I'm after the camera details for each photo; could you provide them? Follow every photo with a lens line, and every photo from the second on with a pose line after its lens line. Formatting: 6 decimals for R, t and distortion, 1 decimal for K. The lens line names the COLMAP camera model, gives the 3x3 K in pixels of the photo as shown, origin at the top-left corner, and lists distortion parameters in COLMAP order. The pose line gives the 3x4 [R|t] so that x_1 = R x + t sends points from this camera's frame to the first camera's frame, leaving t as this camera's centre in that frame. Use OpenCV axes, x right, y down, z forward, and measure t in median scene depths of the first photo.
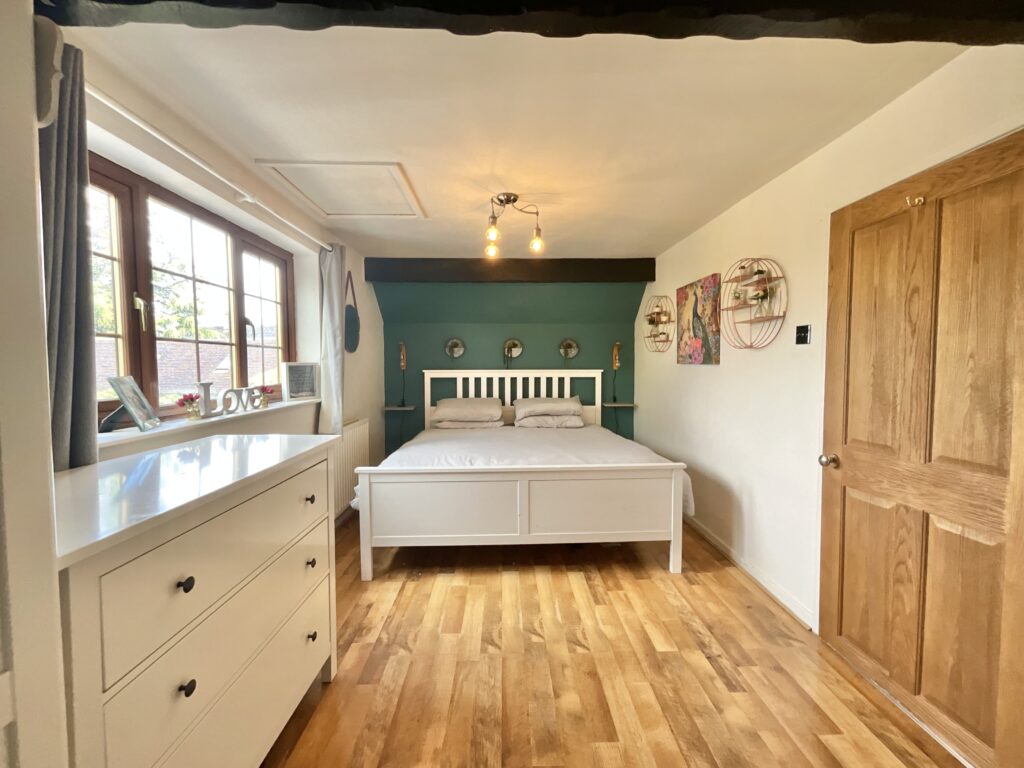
lens RADIAL K [[418.4, 0, 514.9], [0, 418.4, 385.2], [0, 0, 1]] dist [-0.013628, 0.009984]
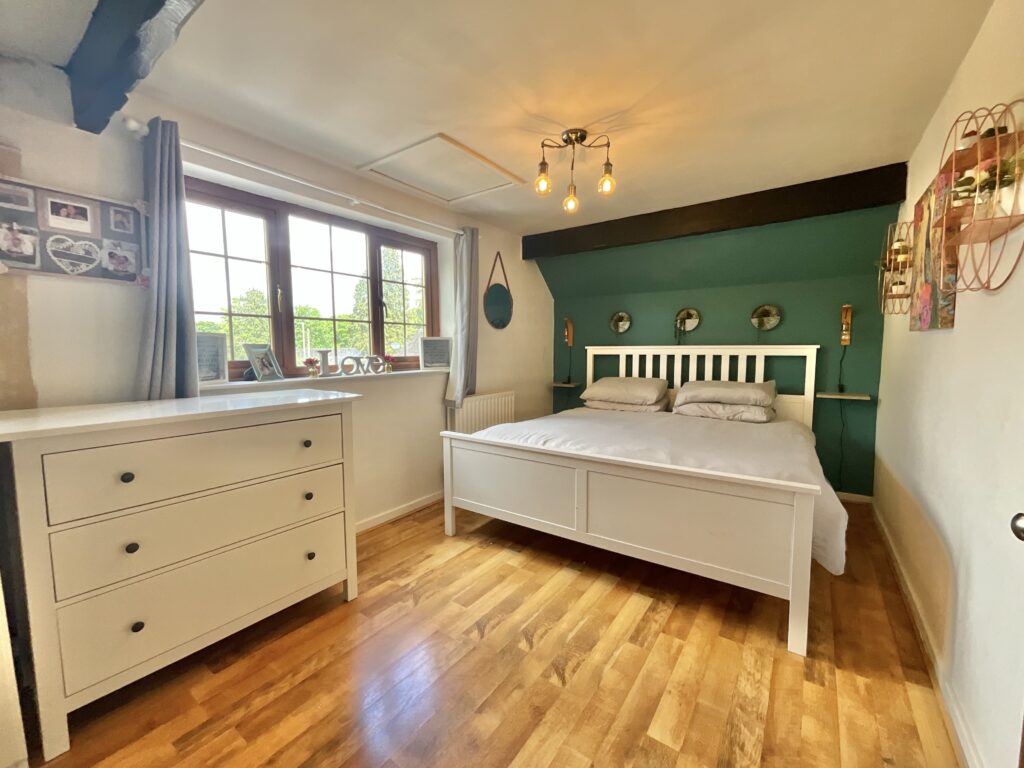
lens RADIAL K [[418.4, 0, 514.9], [0, 418.4, 385.2], [0, 0, 1]] dist [-0.013628, 0.009984]
pose [[0.798275, 0.052098, -0.600036, 0.408288], [-0.027371, 0.998361, 0.050269, 0.016078], [0.601671, -0.023705, 0.798392, 0.234009]]
